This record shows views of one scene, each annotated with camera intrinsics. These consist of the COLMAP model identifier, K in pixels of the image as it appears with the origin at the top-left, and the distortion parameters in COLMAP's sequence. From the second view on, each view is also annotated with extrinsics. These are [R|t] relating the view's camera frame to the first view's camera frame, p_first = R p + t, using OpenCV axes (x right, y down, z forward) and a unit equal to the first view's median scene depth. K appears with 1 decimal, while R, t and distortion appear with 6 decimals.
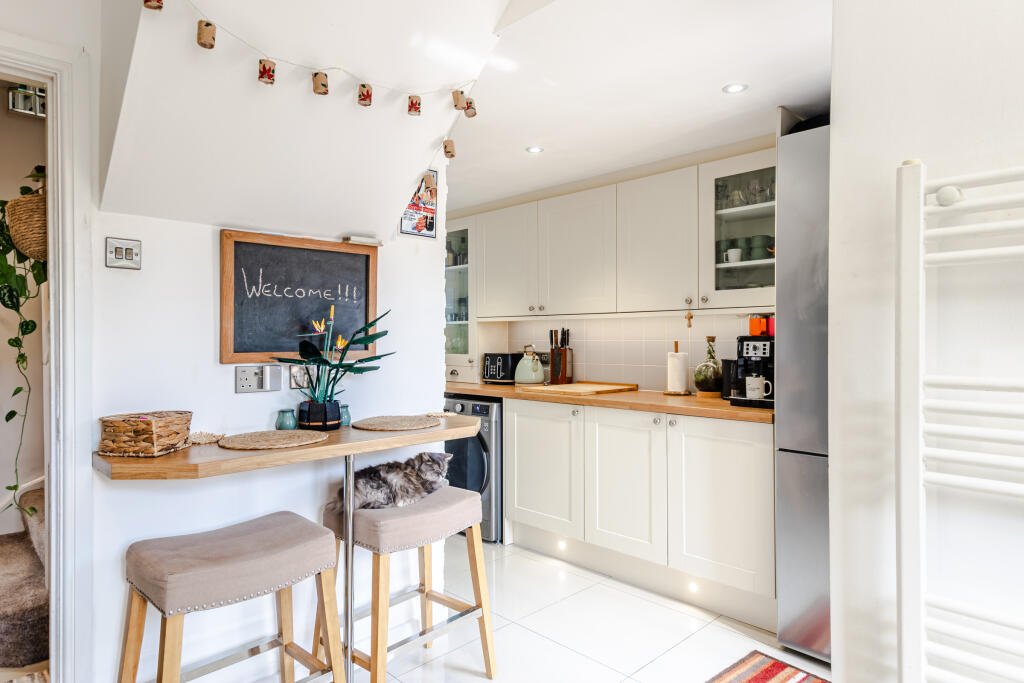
lens RADIAL K [[613.1, 0, 513.7], [0, 613.1, 342.6], [0, 0, 1]] dist [0.003410, 0.000196]
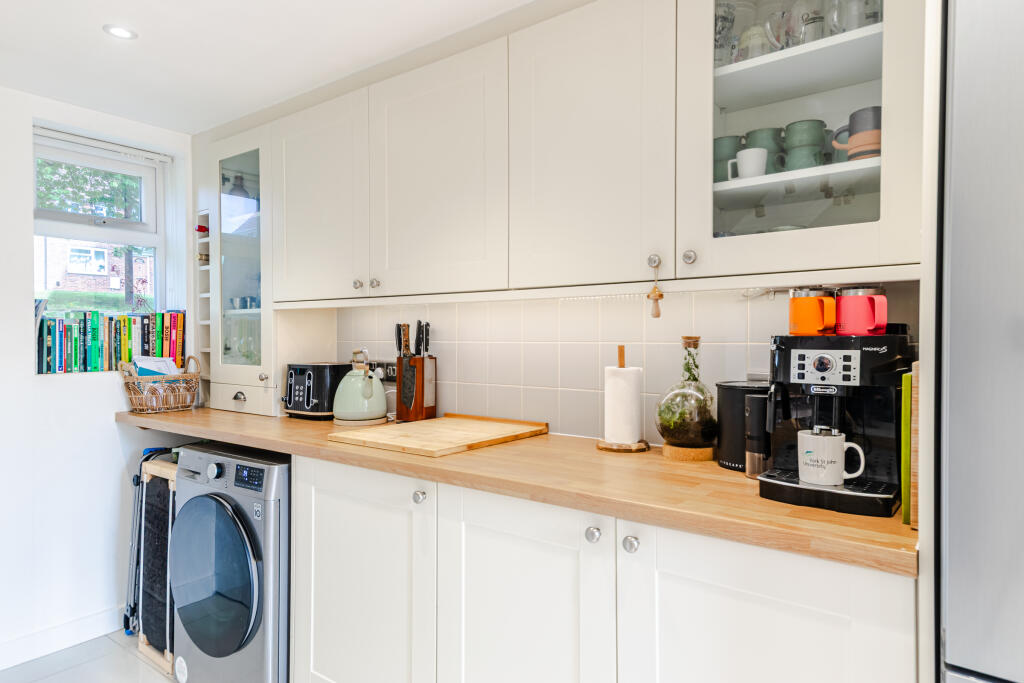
lens RADIAL K [[613.1, 0, 513.7], [0, 613.1, 342.6], [0, 0, 1]] dist [0.003410, 0.000196]
pose [[0.989198, 0.001934, 0.146570, 0.099552], [-0.002294, 0.999995, 0.002288, -0.005807], [-0.146564, -0.002600, 0.989198, 0.504207]]
